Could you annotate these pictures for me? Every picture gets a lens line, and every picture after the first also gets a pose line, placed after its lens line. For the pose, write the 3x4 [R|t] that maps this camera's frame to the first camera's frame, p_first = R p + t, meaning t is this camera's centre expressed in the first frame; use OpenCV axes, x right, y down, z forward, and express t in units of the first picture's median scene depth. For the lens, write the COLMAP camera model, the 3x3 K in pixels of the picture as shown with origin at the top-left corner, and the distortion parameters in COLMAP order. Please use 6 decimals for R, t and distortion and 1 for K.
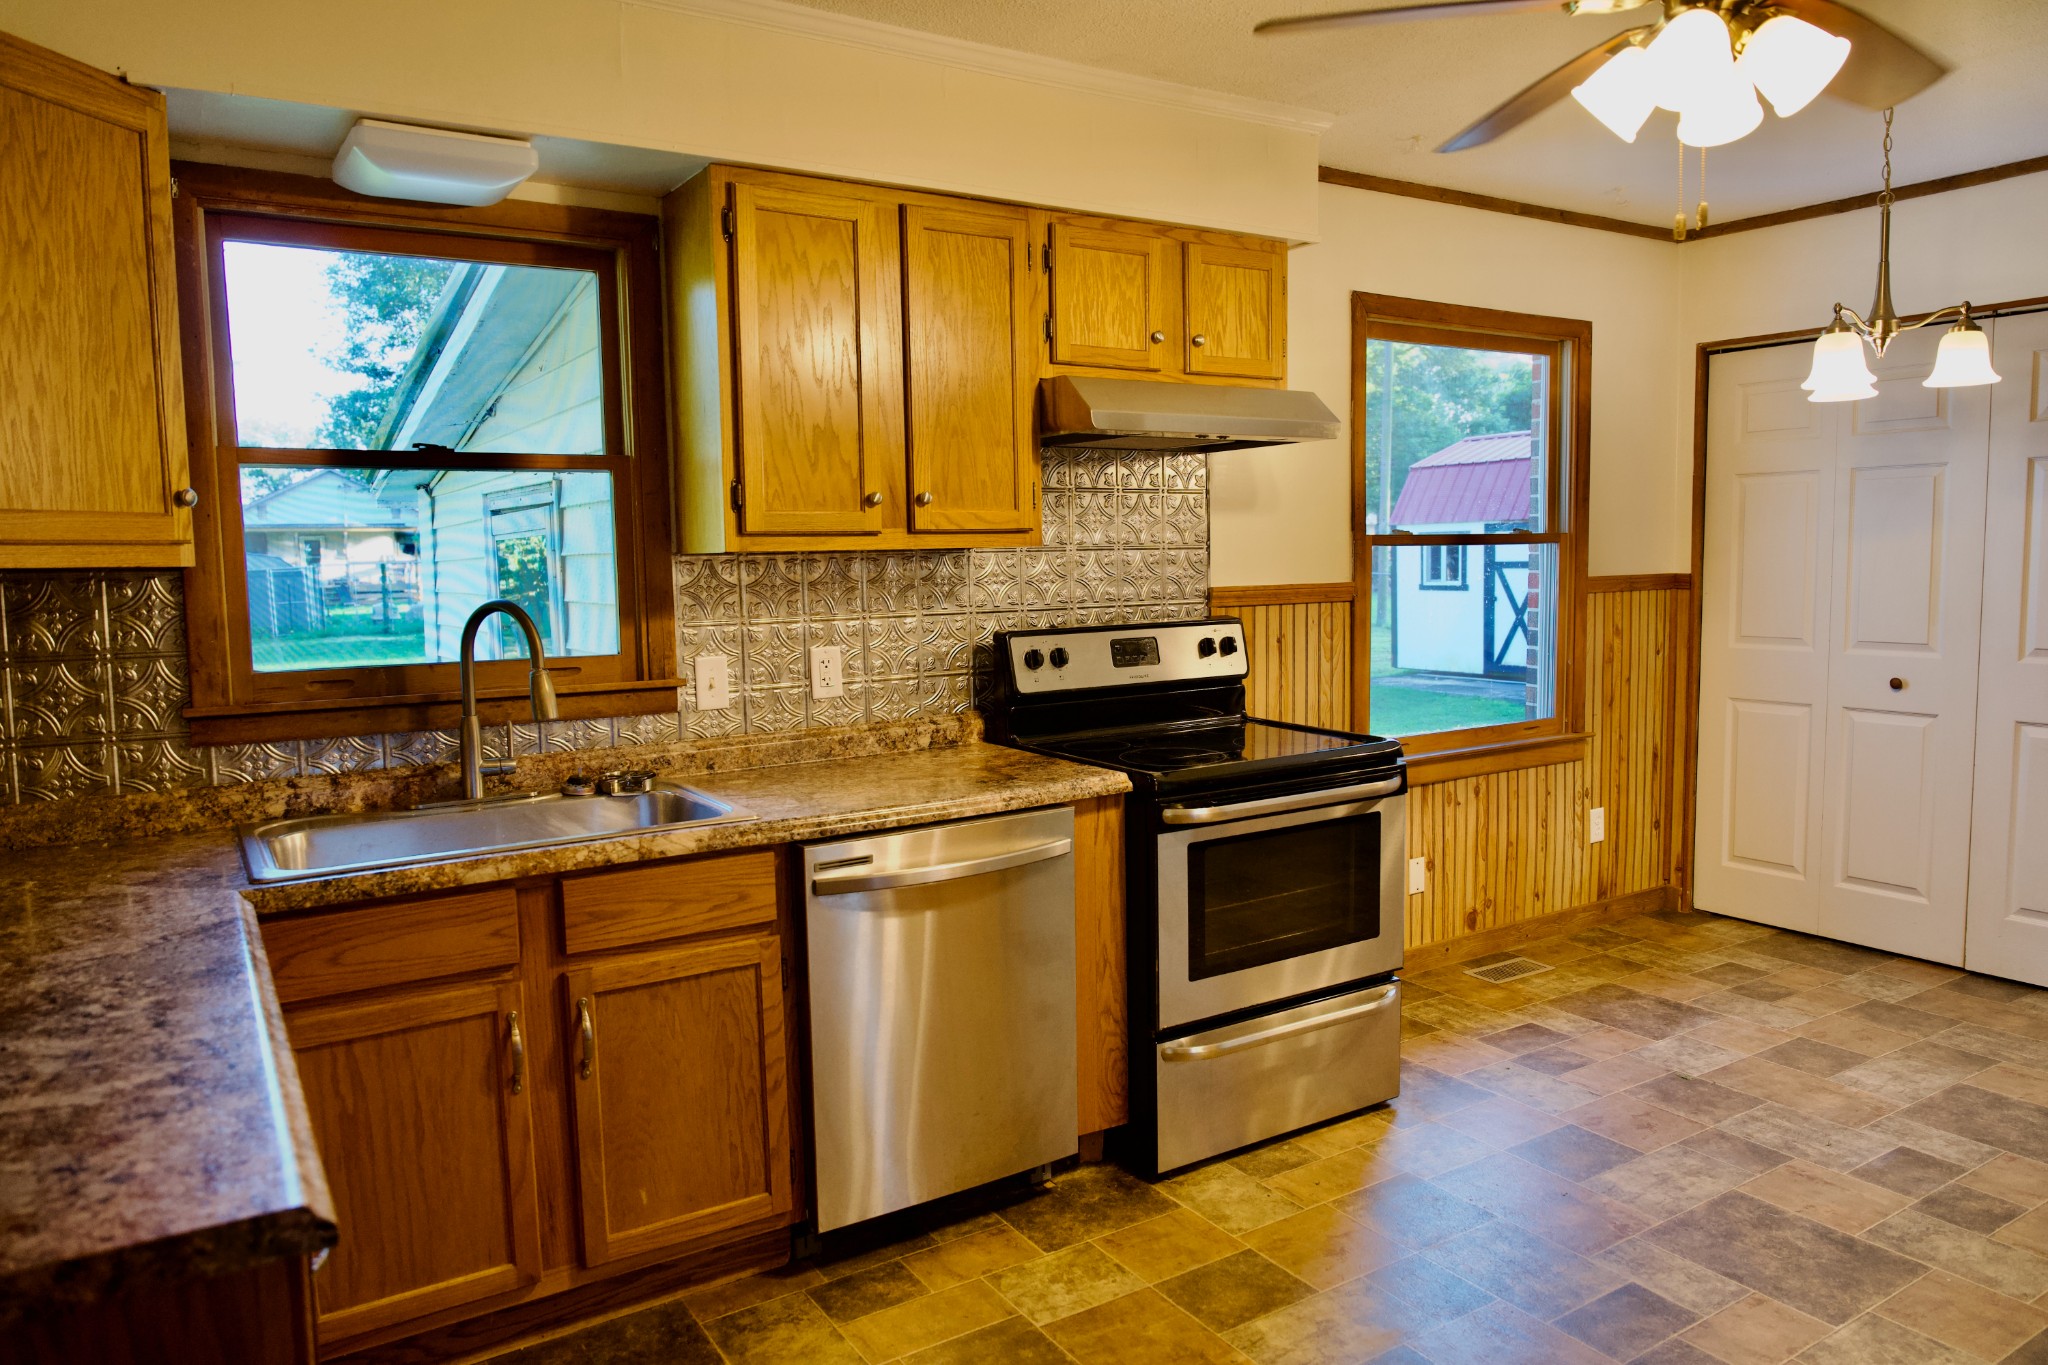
lens RADIAL K [[1334.1, 0, 1024.0], [0, 1334.1, 682.5], [0, 0, 1]] dist [-0.001753, -0.017268]
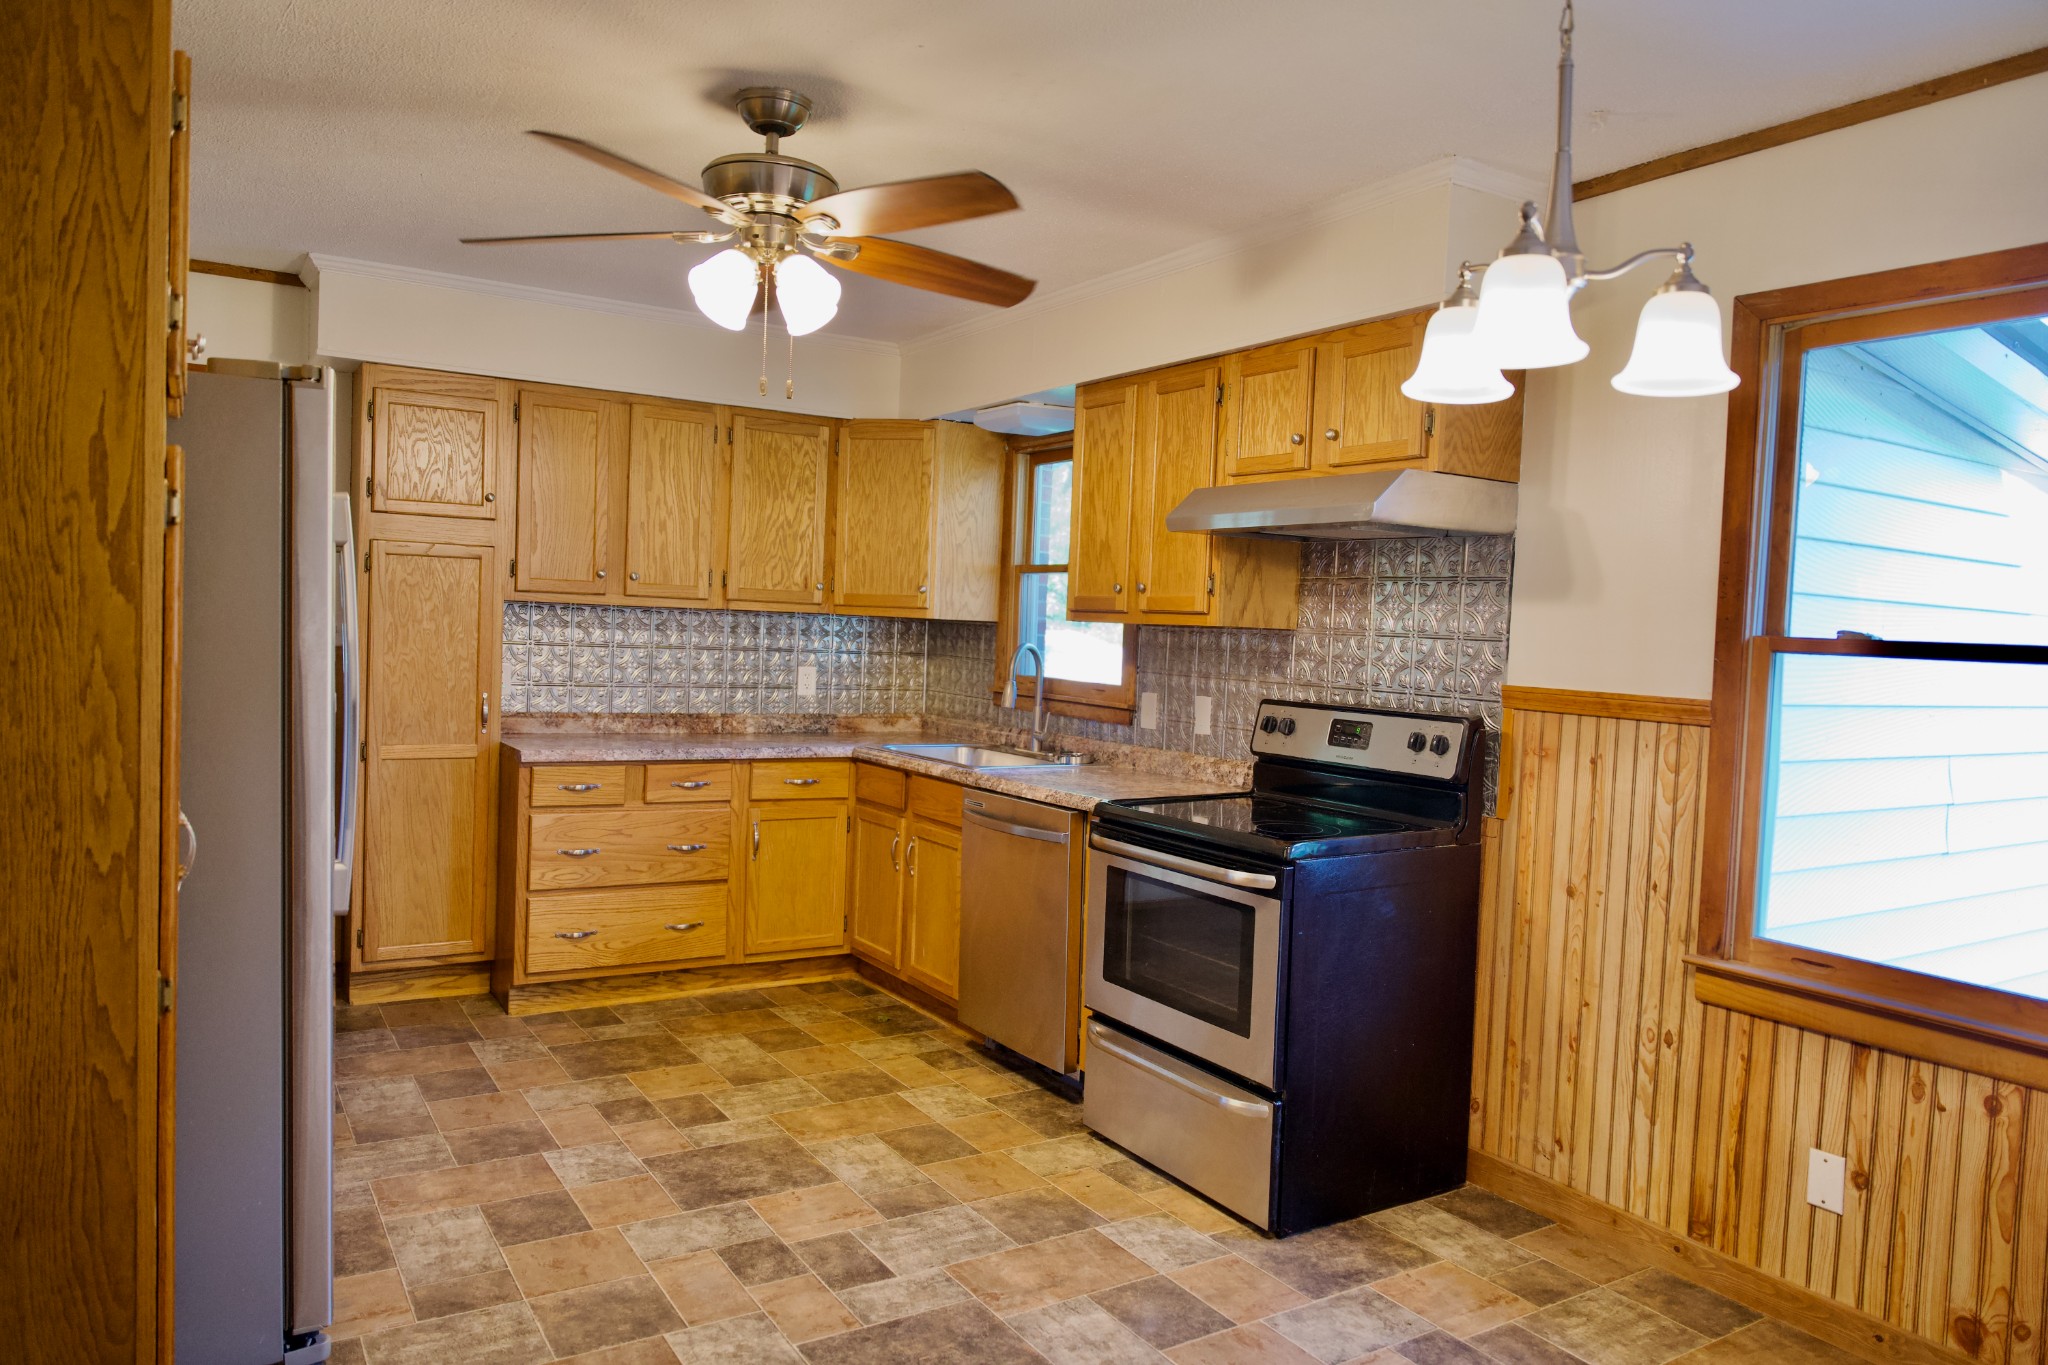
lens RADIAL K [[1375.4, 0, 1024.0], [0, 1375.4, 682.5], [0, 0, 1]] dist [-0.017046, 0.002082]
pose [[0.009752, 0.062136, -0.998020, 1.182249], [-0.135622, 0.988927, 0.060245, -0.095720], [0.990713, 0.134766, 0.018071, 0.753430]]
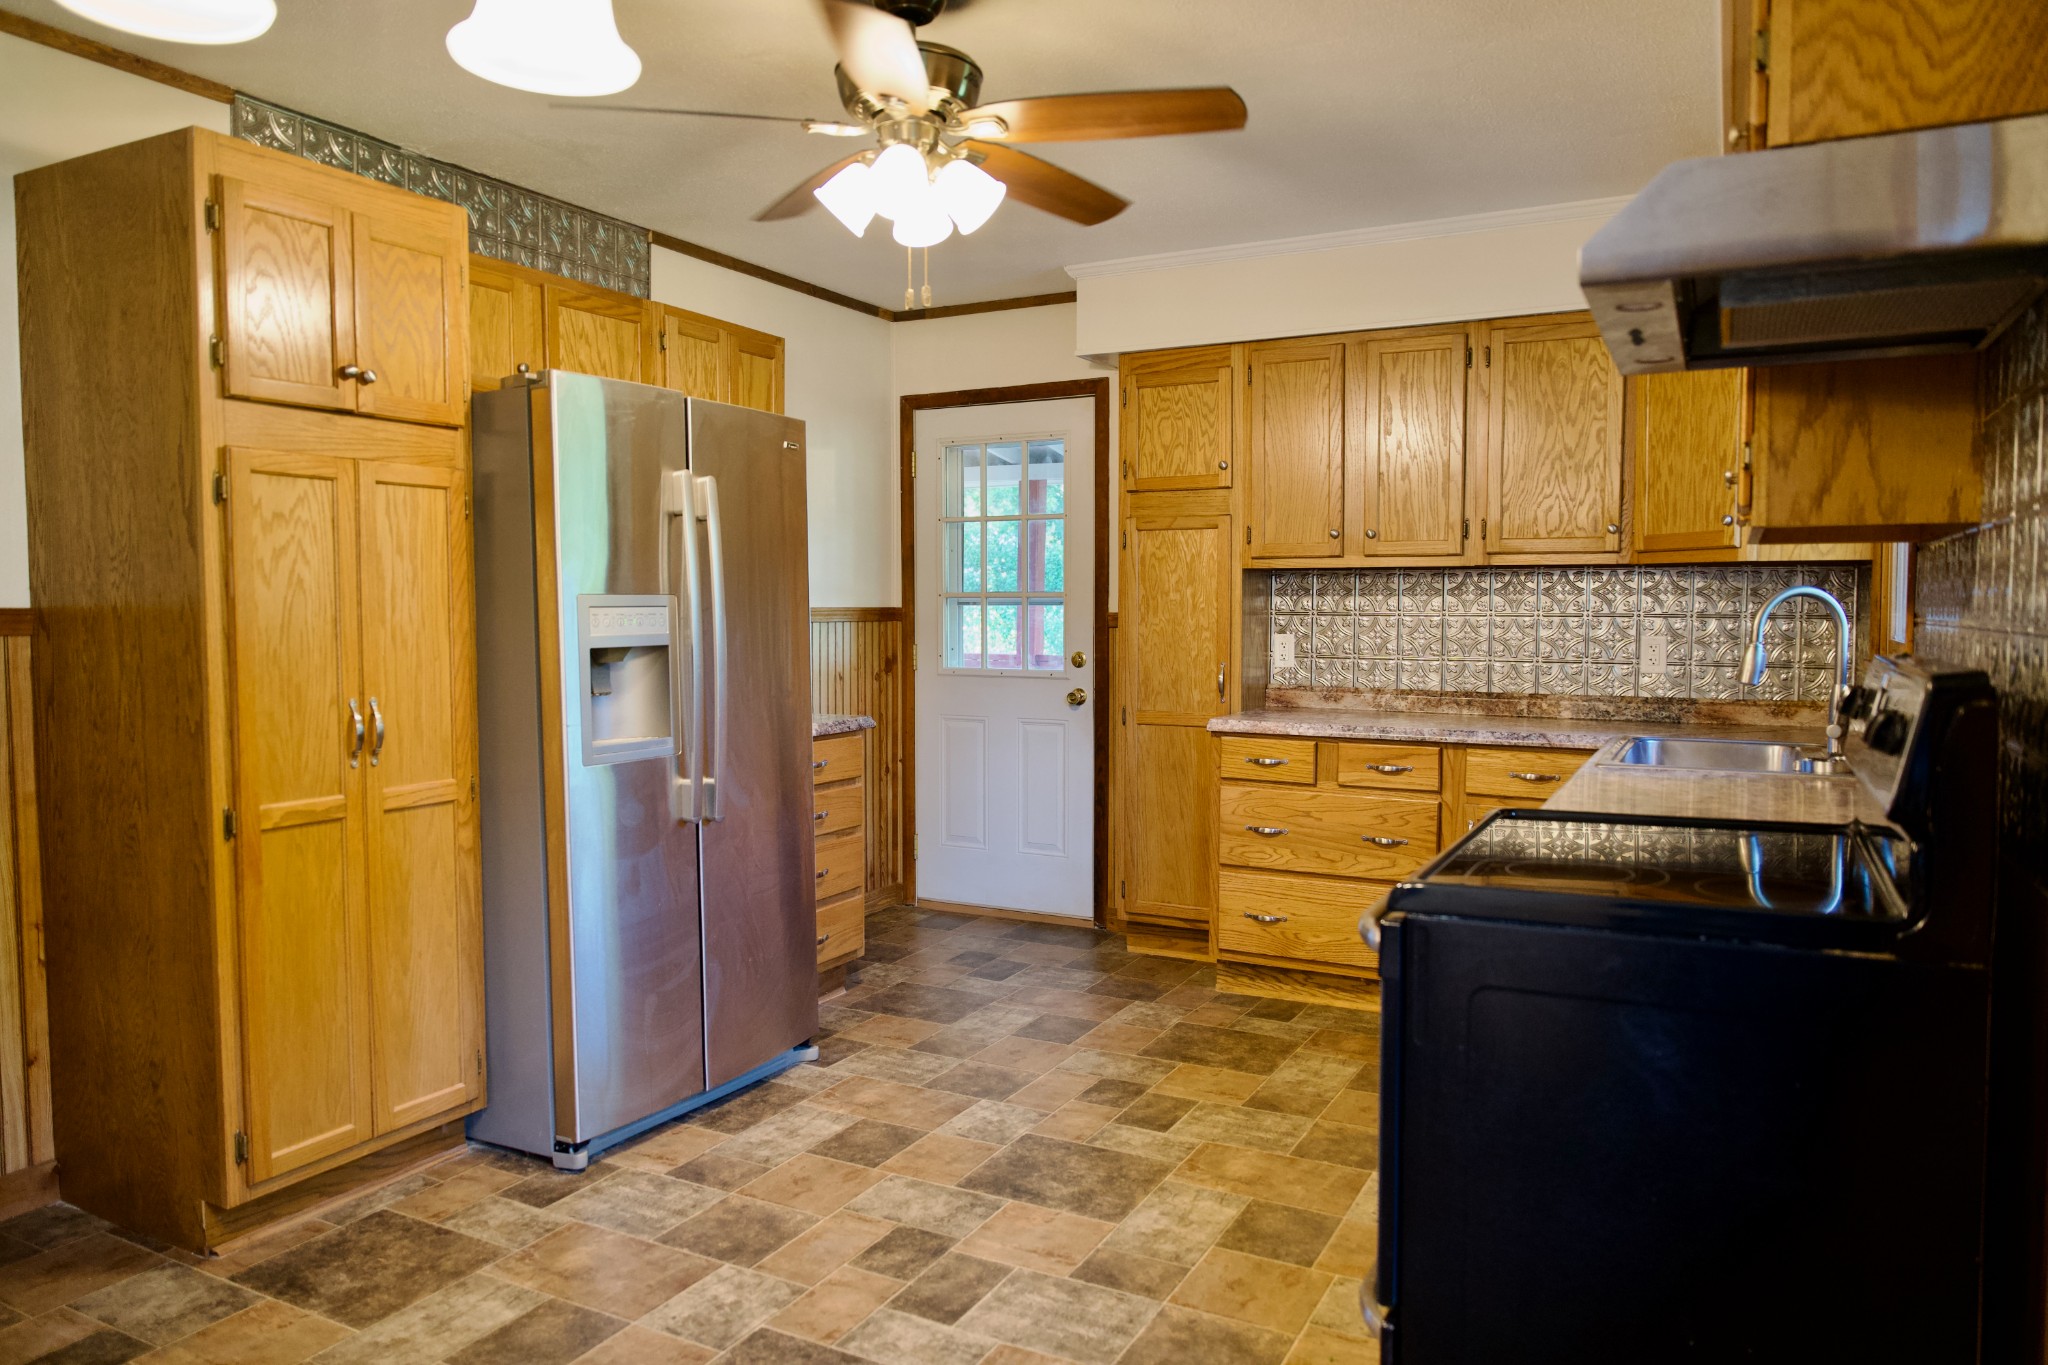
lens RADIAL K [[1375.4, 0, 1024.0], [0, 1375.4, 682.5], [0, 0, 1]] dist [-0.017046, 0.002082]
pose [[-0.859740, 0.049056, -0.508370, 0.753757], [-0.031753, 0.988317, 0.149070, -0.105905], [0.509744, 0.144304, -0.848138, 1.223662]]
